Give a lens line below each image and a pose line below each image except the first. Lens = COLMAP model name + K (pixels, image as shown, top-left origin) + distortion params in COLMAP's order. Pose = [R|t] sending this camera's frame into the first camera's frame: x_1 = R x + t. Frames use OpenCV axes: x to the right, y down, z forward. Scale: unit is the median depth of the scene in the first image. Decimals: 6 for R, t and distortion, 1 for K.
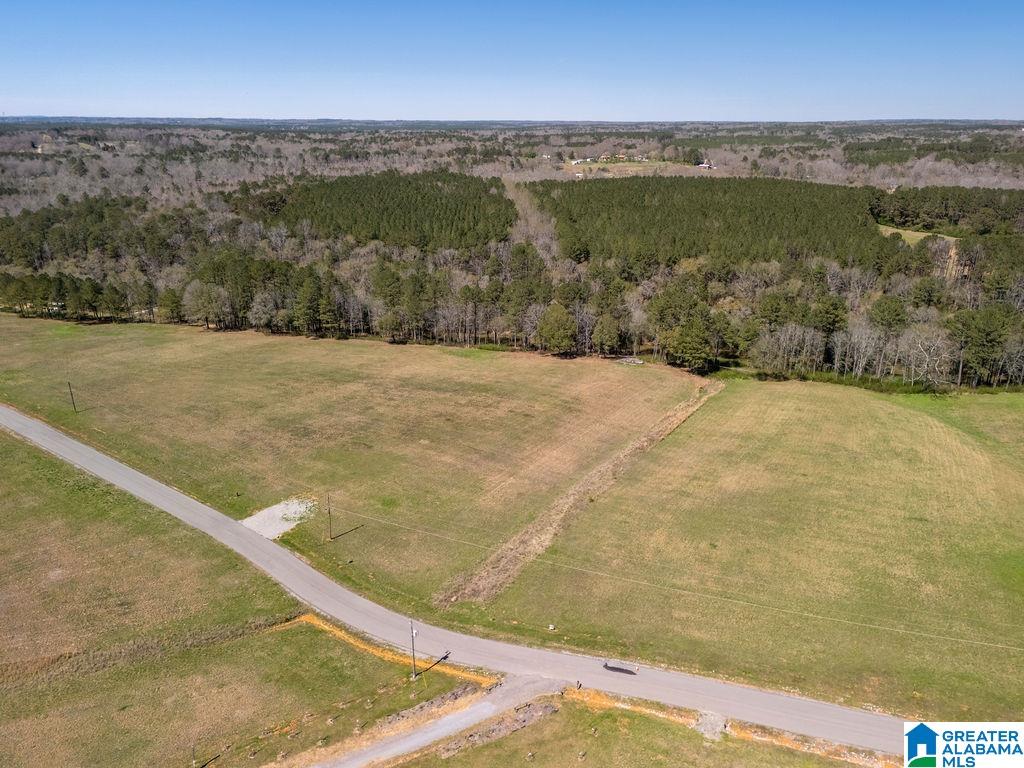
lens RADIAL K [[745.7, 0, 512.0], [0, 745.7, 384.6], [0, 0, 1]] dist [0.070806, -0.057313]
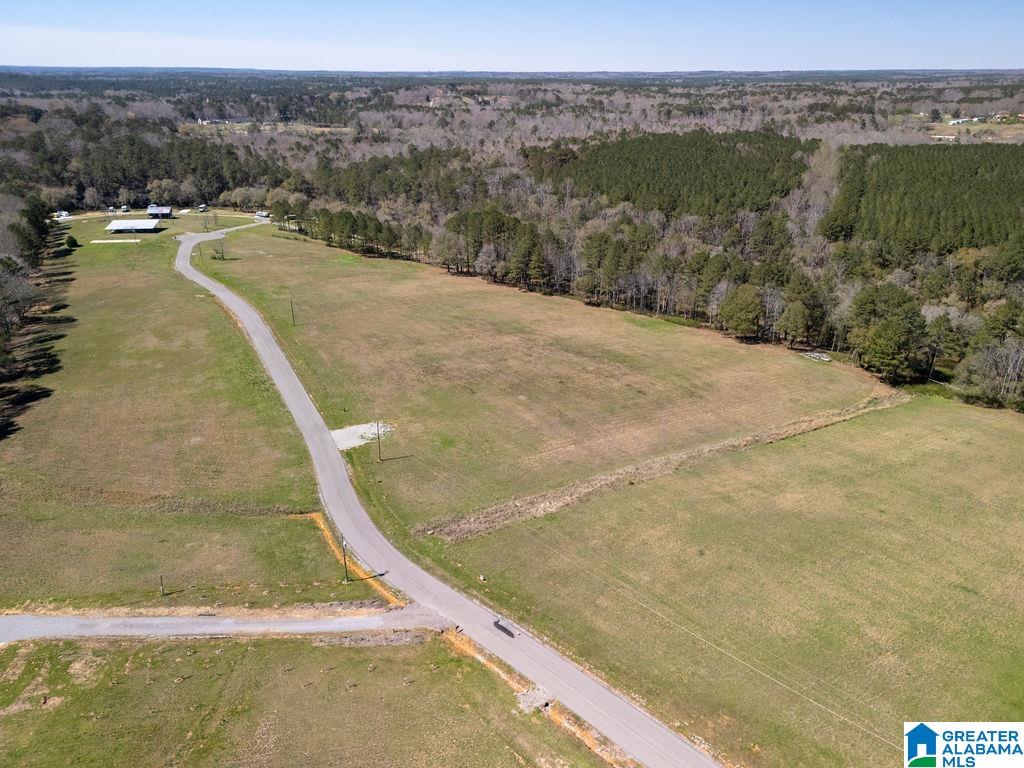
lens RADIAL K [[745.7, 0, 512.0], [0, 745.7, 384.6], [0, 0, 1]] dist [0.070806, -0.057313]
pose [[0.893385, 0.172558, -0.414833, 0.195541], [-0.149420, 0.984861, 0.087881, -0.021072], [0.423718, -0.016527, 0.905643, 0.017493]]
